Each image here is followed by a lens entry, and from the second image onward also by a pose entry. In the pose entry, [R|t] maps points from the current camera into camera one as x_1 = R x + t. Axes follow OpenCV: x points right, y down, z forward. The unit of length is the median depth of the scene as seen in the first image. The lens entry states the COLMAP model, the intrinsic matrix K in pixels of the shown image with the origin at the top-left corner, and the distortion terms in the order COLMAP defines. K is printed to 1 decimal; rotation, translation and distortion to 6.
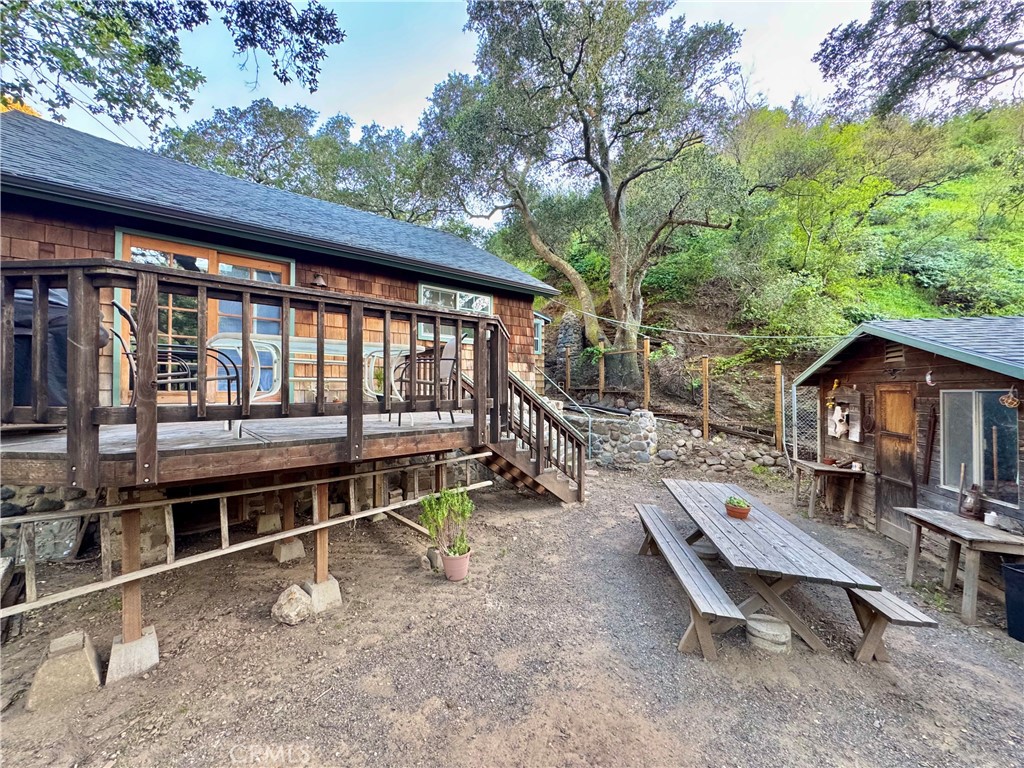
lens RADIAL K [[409.9, 0, 489.1], [0, 409.9, 380.5], [0, 0, 1]] dist [0.000122, 0.000195]
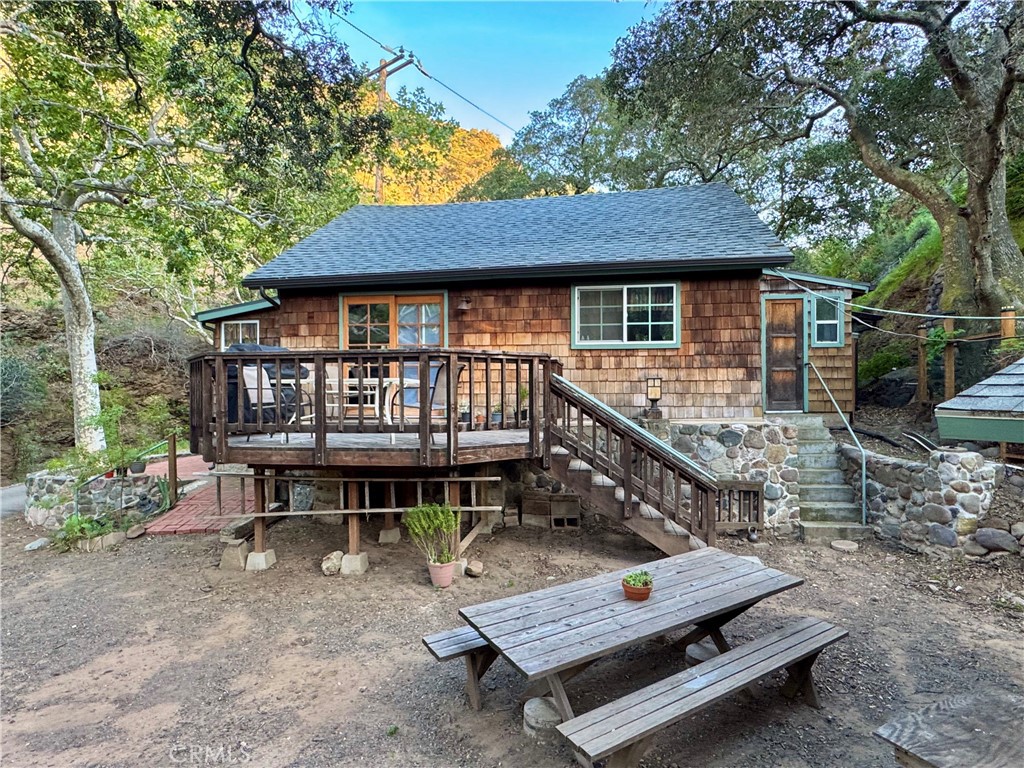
lens RADIAL K [[573.2, 0, 508.5], [0, 573.2, 383.1], [0, 0, 1]] dist [0.004982, 0.000380]
pose [[0.652773, -0.009725, -0.757491, 0.578640], [0.021164, 0.999761, 0.005403, -0.031294], [0.757258, -0.019558, 0.652823, 0.068941]]
